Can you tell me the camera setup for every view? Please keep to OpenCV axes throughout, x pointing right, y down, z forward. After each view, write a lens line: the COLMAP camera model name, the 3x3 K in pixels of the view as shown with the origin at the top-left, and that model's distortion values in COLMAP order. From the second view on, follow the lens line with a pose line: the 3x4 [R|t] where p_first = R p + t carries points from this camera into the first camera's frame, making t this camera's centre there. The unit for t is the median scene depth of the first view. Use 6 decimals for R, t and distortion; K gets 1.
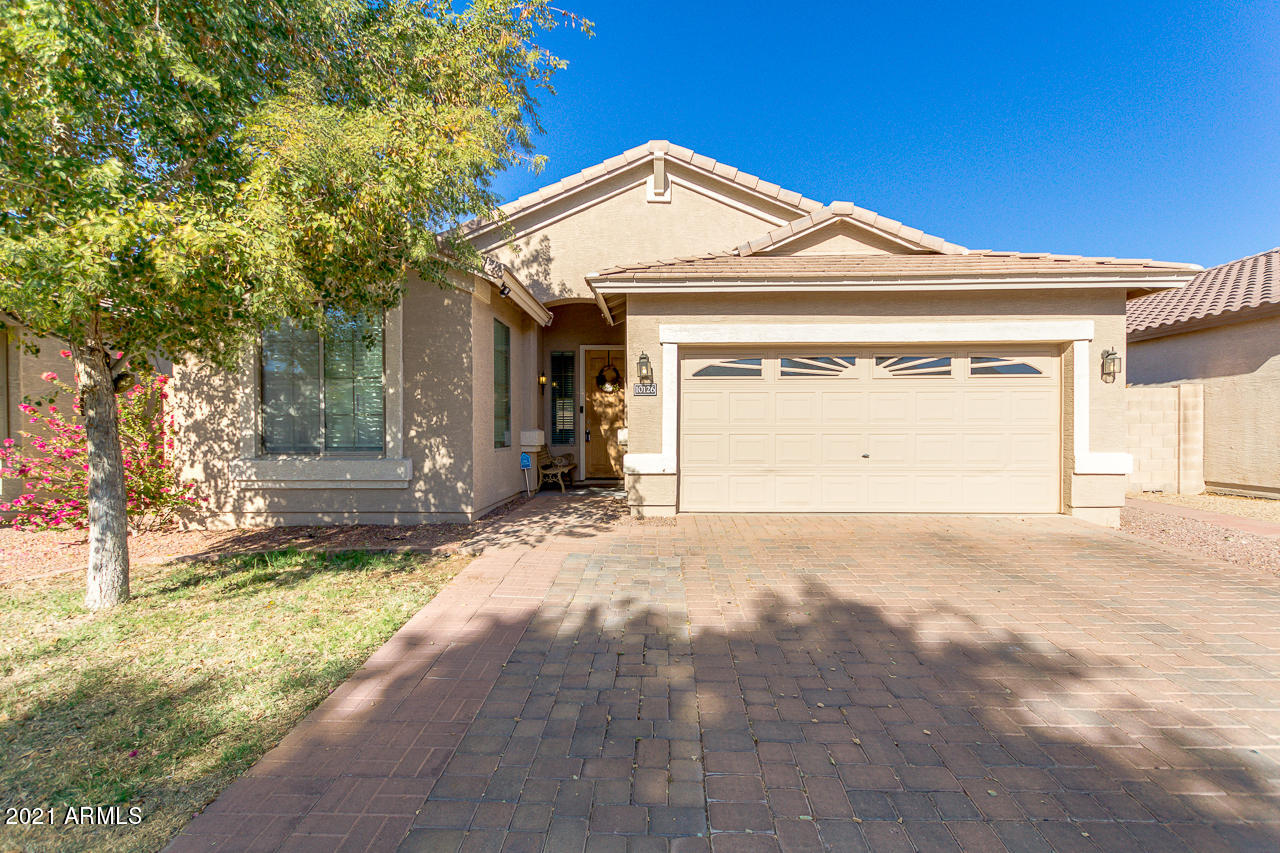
lens RADIAL K [[598.3, 0, 644.2], [0, 598.3, 430.5], [0, 0, 1]] dist [0.007528, -0.000359]
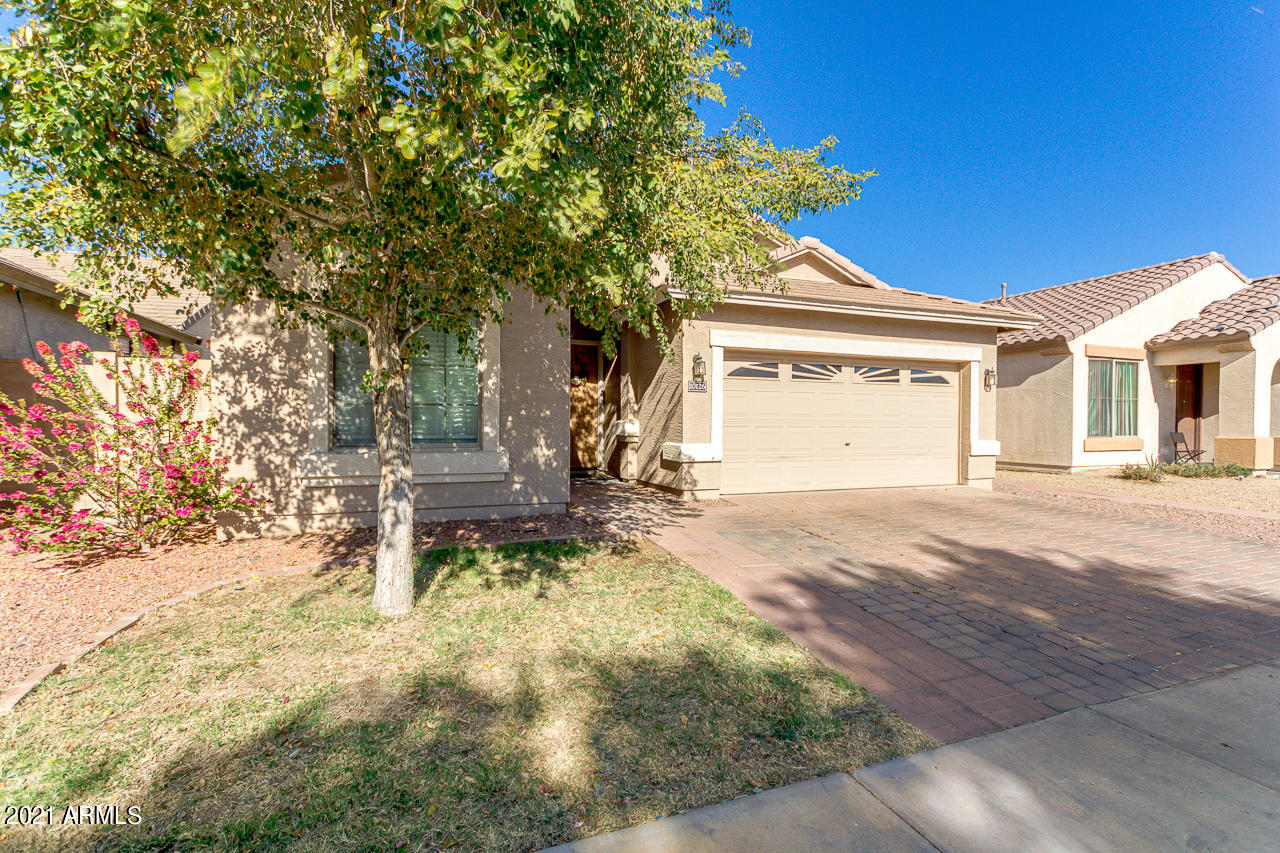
lens RADIAL K [[598.3, 0, 646.0], [0, 598.3, 422.7], [0, 0, 1]] dist [0.007528, -0.000359]
pose [[0.918316, 0.006466, 0.395795, -0.558228], [-0.006417, 0.999978, -0.001448, 0.001661], [-0.395796, -0.001210, 0.918338, 0.010783]]
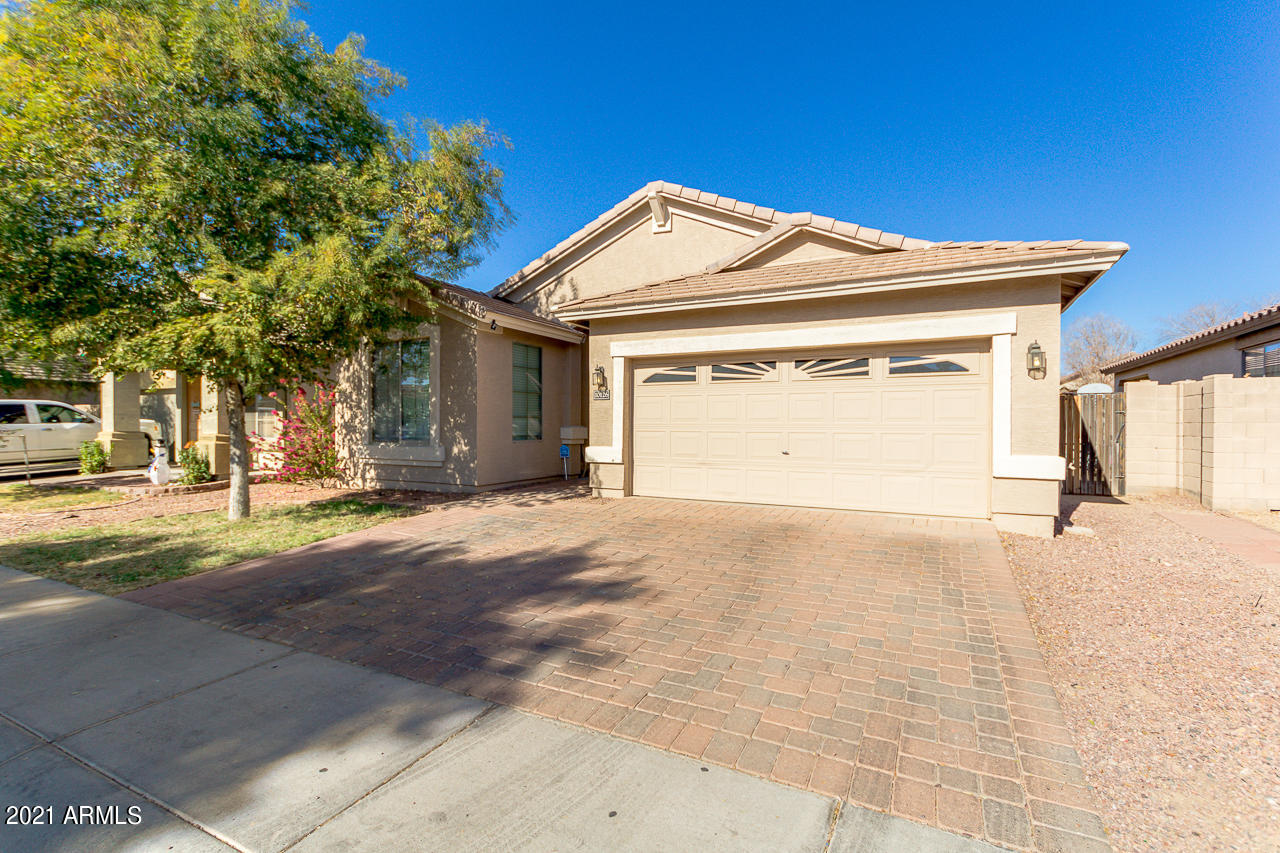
lens RADIAL K [[598.3, 0, 641.3], [0, 598.3, 425.0], [0, 0, 1]] dist [0.007528, -0.000359]
pose [[0.898448, 0.004144, -0.439061, 0.655266], [-0.004787, 0.999988, -0.000356, -0.006268], [0.439054, 0.002421, 0.898457, -0.086958]]
